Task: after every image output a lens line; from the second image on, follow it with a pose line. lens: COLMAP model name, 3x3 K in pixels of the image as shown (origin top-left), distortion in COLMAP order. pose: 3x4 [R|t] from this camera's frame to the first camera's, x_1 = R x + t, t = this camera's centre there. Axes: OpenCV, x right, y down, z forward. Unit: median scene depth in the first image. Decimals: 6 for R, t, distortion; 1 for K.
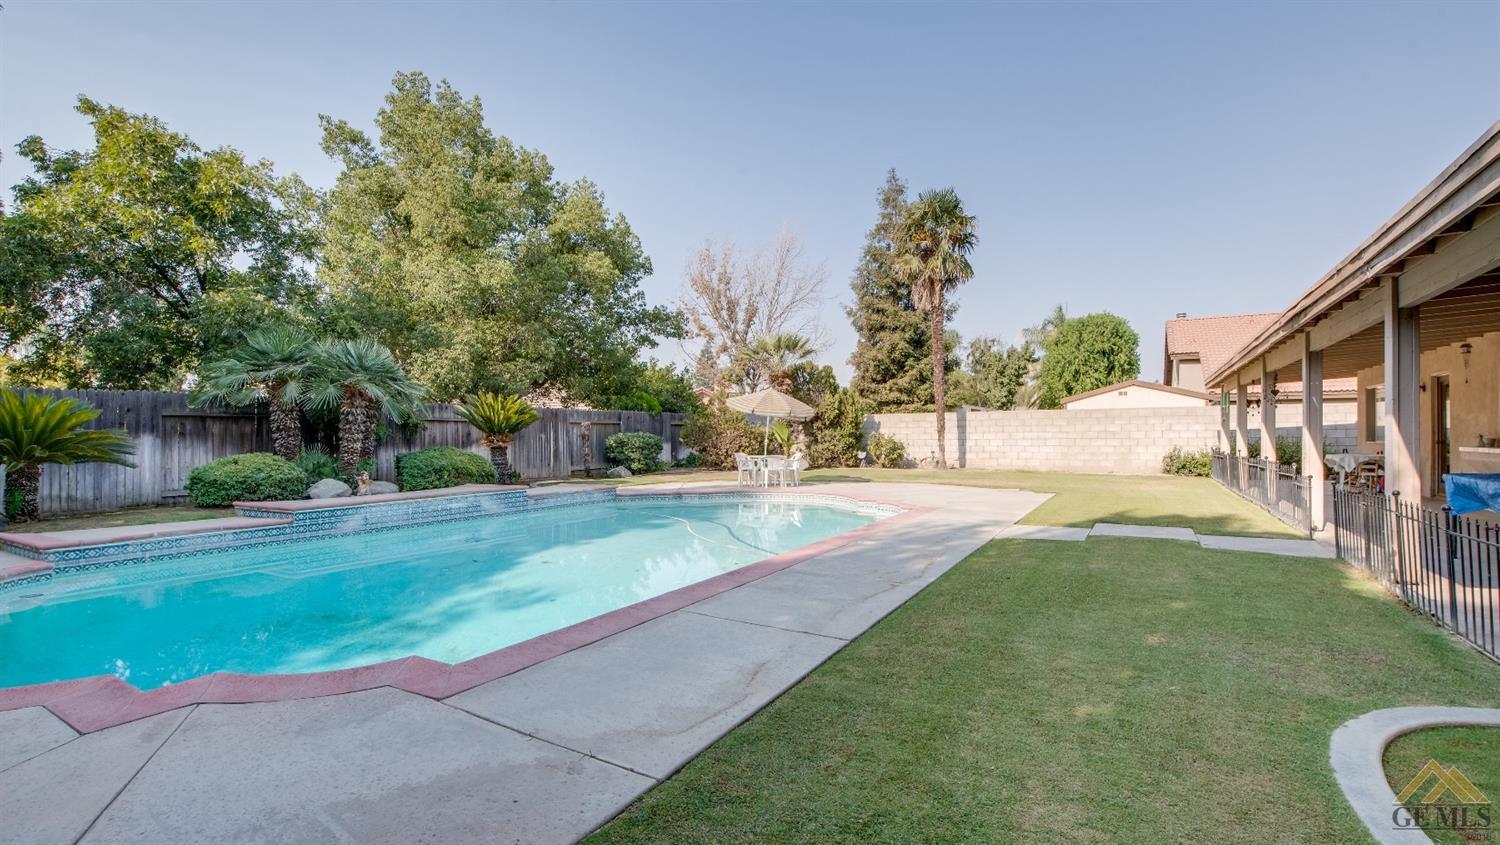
lens RADIAL K [[697.9, 0, 751.8], [0, 697.9, 425.7], [0, 0, 1]] dist [-0.000213, 0.000053]
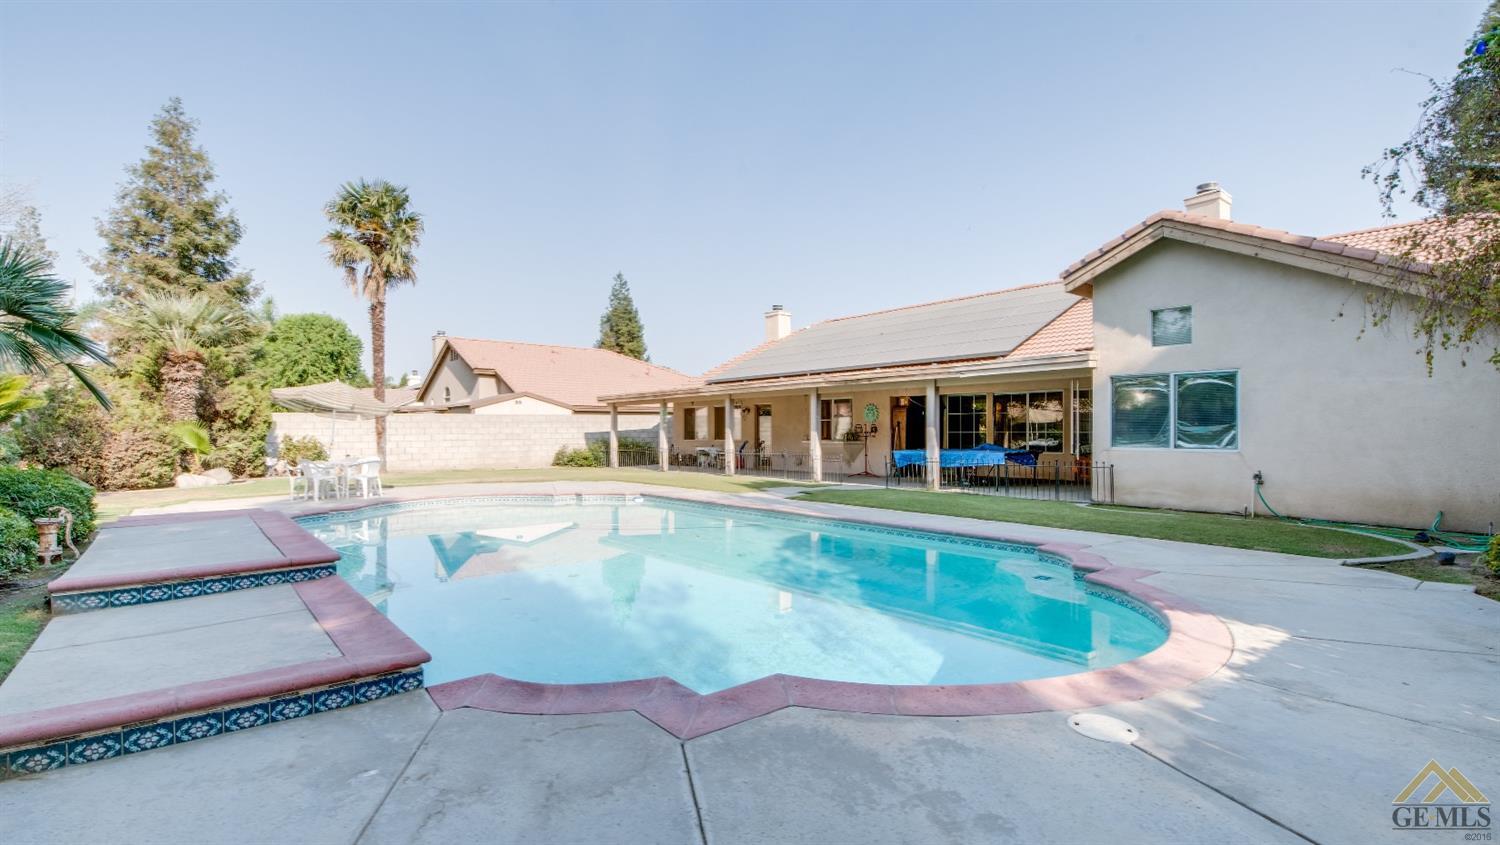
lens RADIAL K [[697.9, 0, 751.6], [0, 697.9, 429.1], [0, 0, 1]] dist [-0.000213, 0.000053]
pose [[0.362688, 0.007005, 0.931884, -0.439286], [-0.007339, 0.999962, -0.004661, 0.003004], [-0.931882, -0.005149, 0.362726, 0.172228]]
